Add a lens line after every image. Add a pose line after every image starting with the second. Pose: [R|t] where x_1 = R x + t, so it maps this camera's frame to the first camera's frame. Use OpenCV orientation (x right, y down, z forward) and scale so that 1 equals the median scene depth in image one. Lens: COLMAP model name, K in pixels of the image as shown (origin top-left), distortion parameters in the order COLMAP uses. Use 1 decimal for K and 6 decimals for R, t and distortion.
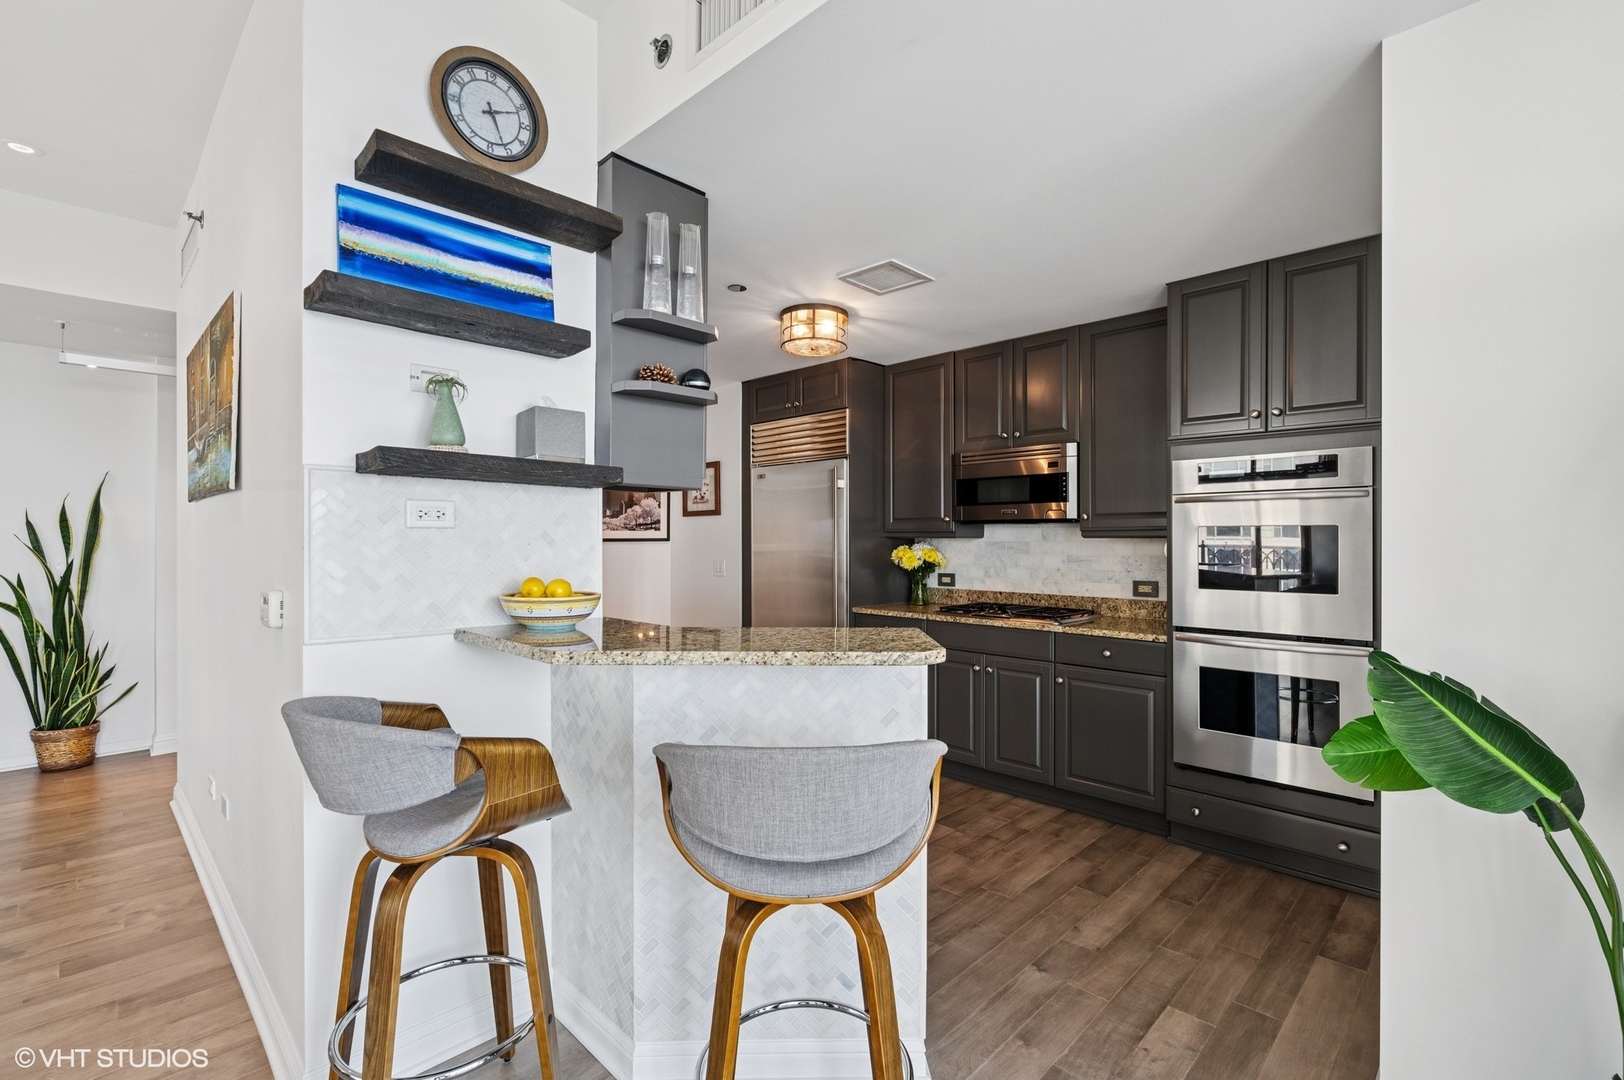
lens RADIAL K [[738.0, 0, 809.4], [0, 738.0, 540.9], [0, 0, 1]] dist [0.002242, -0.000022]
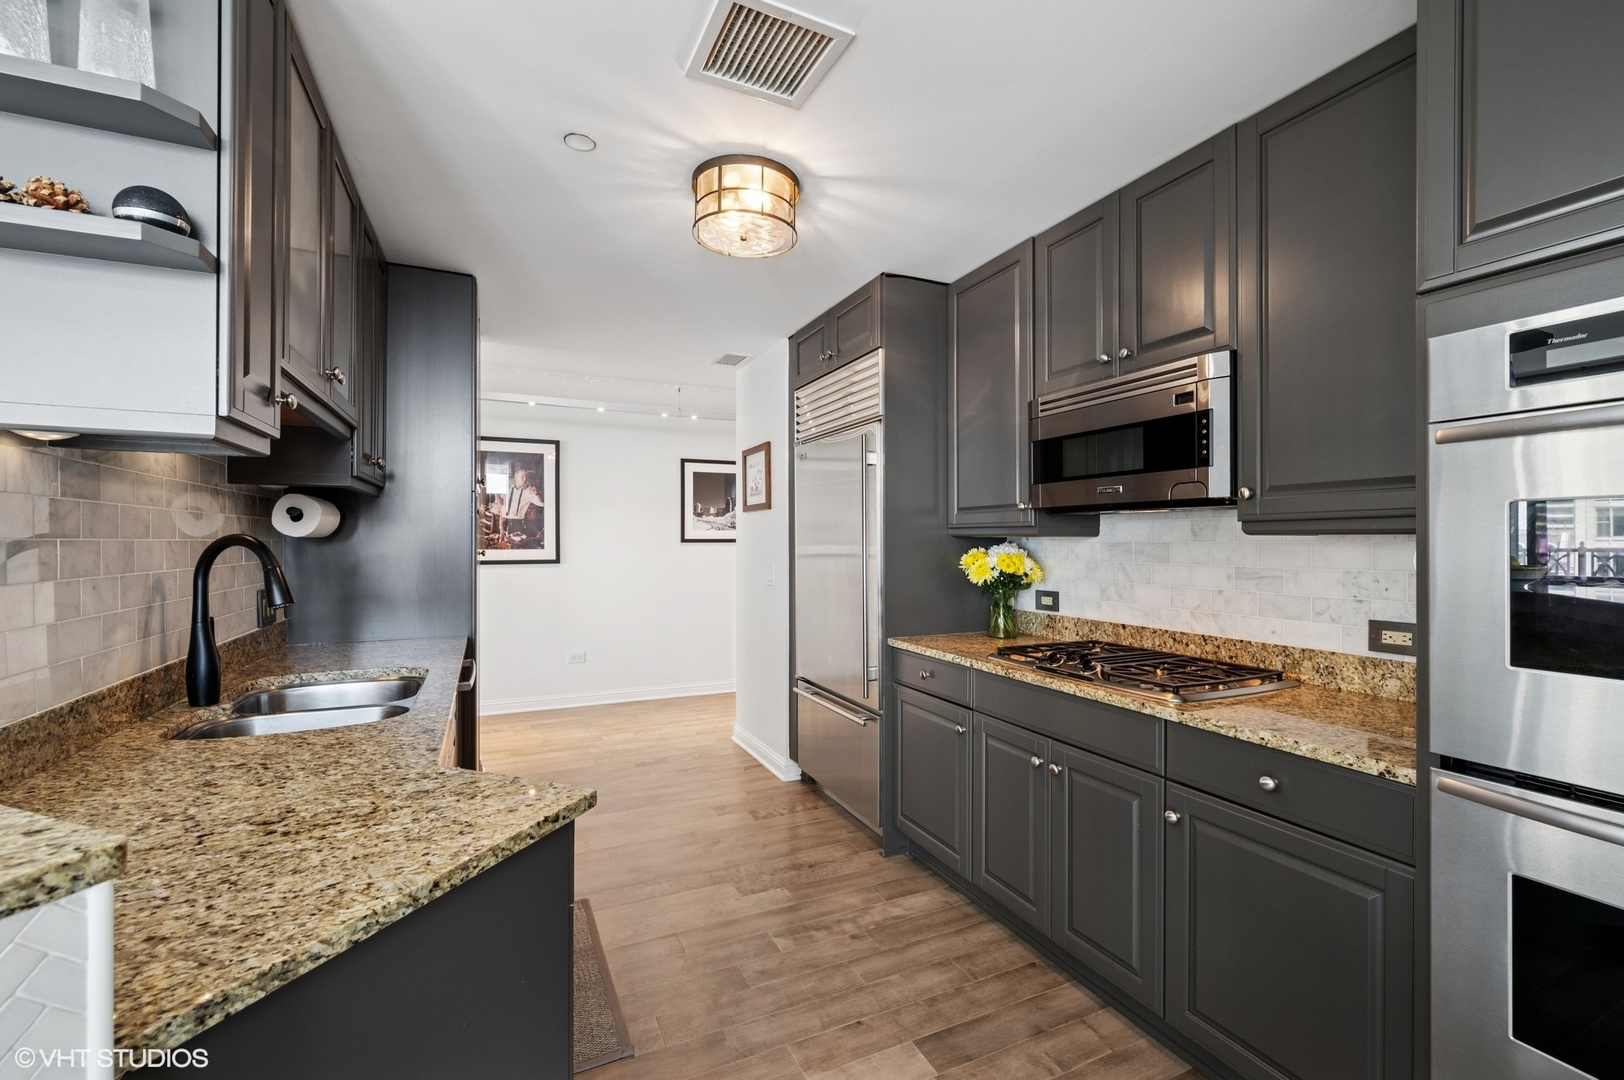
lens RADIAL K [[701.5, 0, 799.8], [0, 701.5, 543.0], [0, 0, 1]] dist [0.000488, -0.001157]
pose [[0.936063, 0.000498, -0.351832, 0.230760], [-0.000524, 1.000000, 0.000021, 0.001747], [0.351832, 0.000164, 0.936063, 0.395375]]
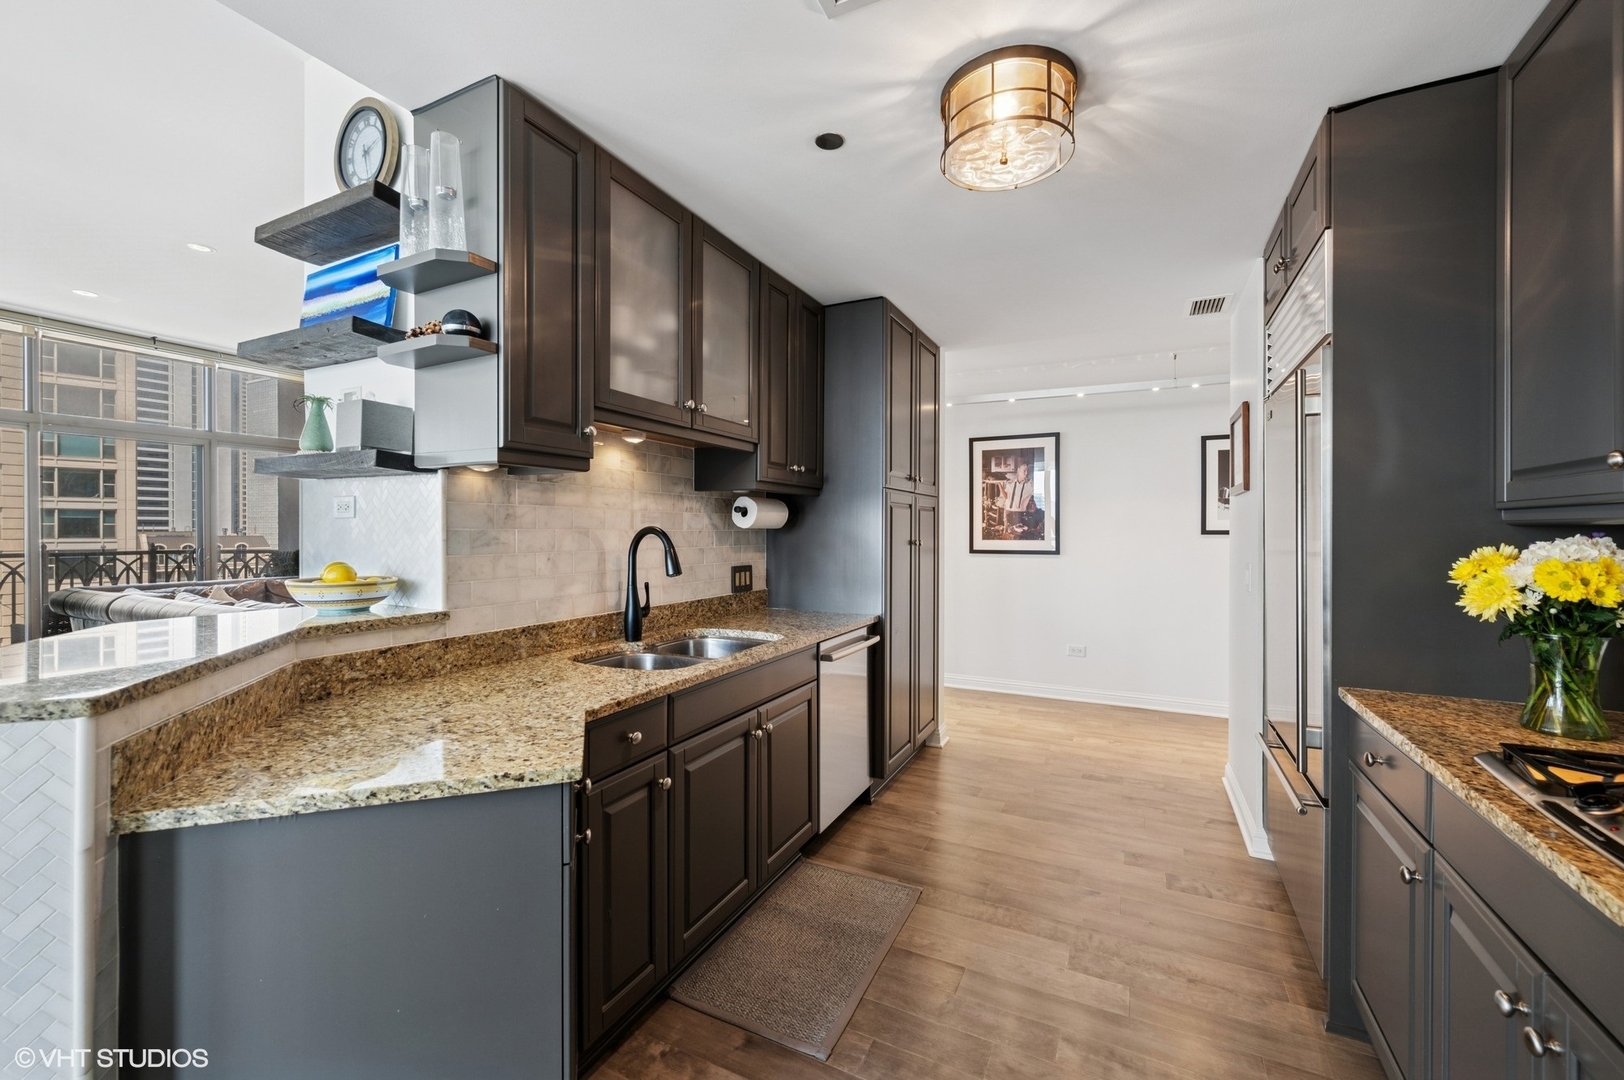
lens RADIAL K [[638.3, 0, 794.8], [0, 638.3, 535.6], [0, 0, 1]] dist [-0.001396, 0.000570]
pose [[0.308813, 0.006228, -0.951102, 0.336042], [-0.005777, 0.999972, 0.004672, 0.001436], [0.951105, 0.004052, 0.308841, 0.622558]]
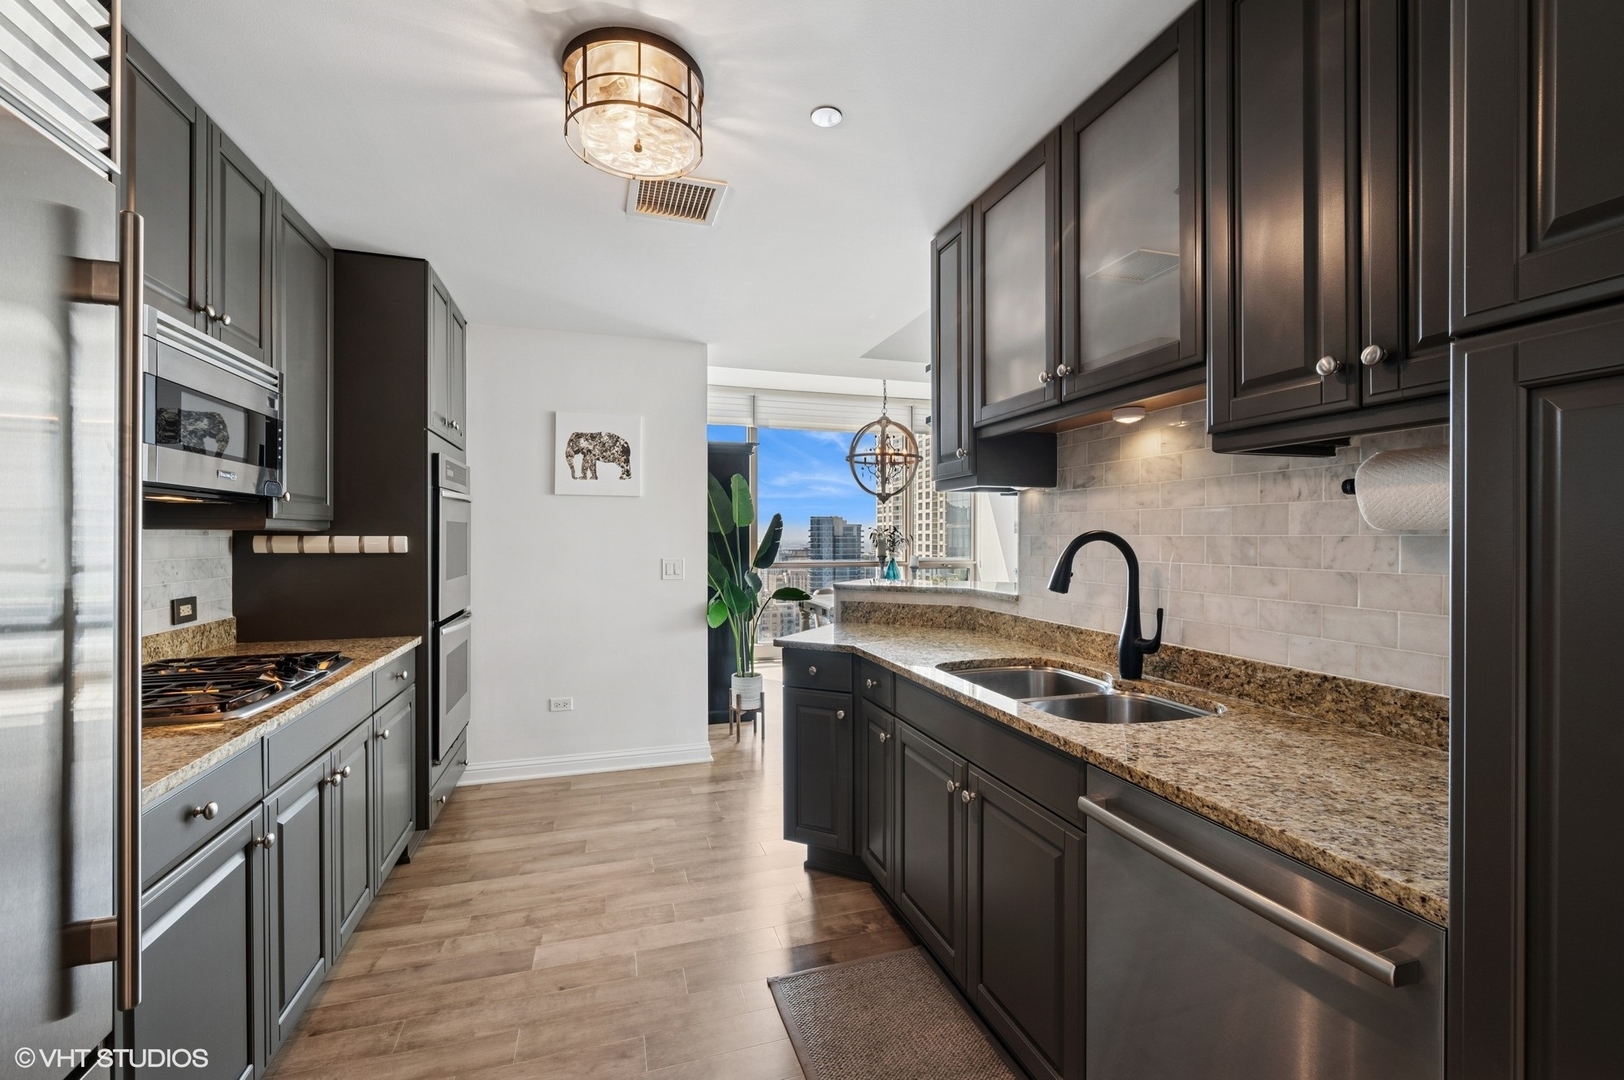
lens RADIAL K [[701.5, 0, 809.7], [0, 701.5, 556.2], [0, 0, 1]] dist [0.000488, -0.001157]
pose [[-0.884328, -0.015764, 0.466600, -0.277993], [0.000571, 0.999393, 0.034846, -0.002869], [-0.466866, 0.031081, -0.883782, 1.192405]]
